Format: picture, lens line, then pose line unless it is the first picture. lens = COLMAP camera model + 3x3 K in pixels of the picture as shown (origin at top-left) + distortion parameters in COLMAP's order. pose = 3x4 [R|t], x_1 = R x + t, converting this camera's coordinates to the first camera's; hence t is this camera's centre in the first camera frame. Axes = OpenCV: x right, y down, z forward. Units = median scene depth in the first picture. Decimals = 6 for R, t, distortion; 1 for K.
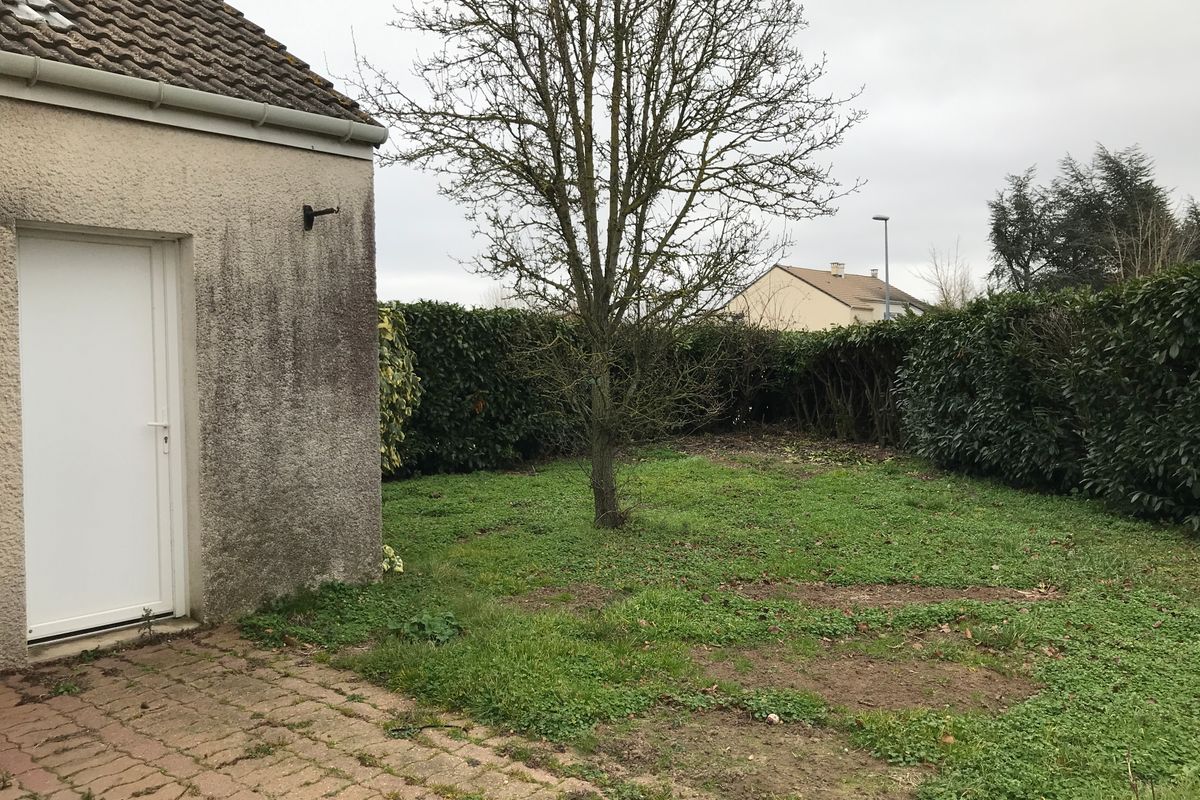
lens RADIAL K [[975.8, 0, 600.3], [0, 975.8, 384.4], [0, 0, 1]] dist [0.042274, -0.120320]
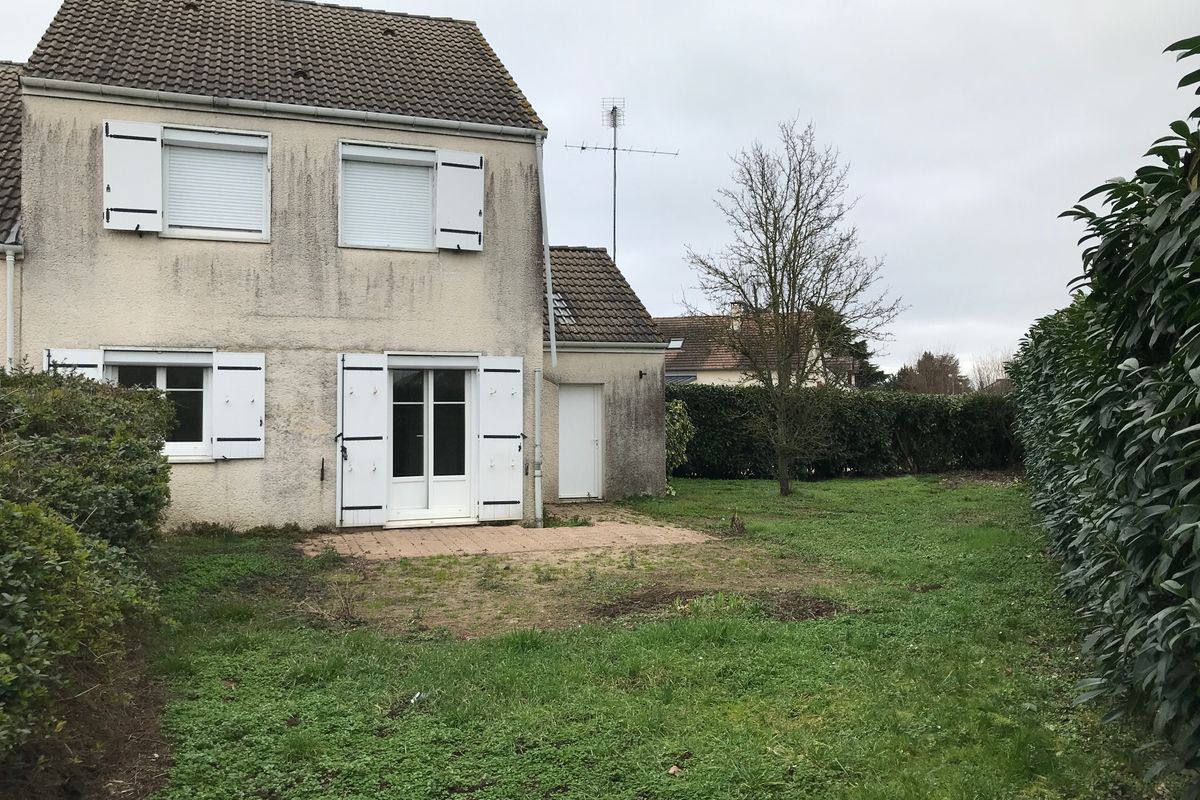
lens RADIAL K [[948.9, 0, 597.9], [0, 948.9, 378.6], [0, 0, 1]] dist [0.006121, 0.006435]
pose [[0.873645, 0.005685, -0.486531, 1.077668], [-0.027067, 0.998951, -0.036931, -0.044326], [0.485811, 0.045433, 0.872882, -1.741755]]
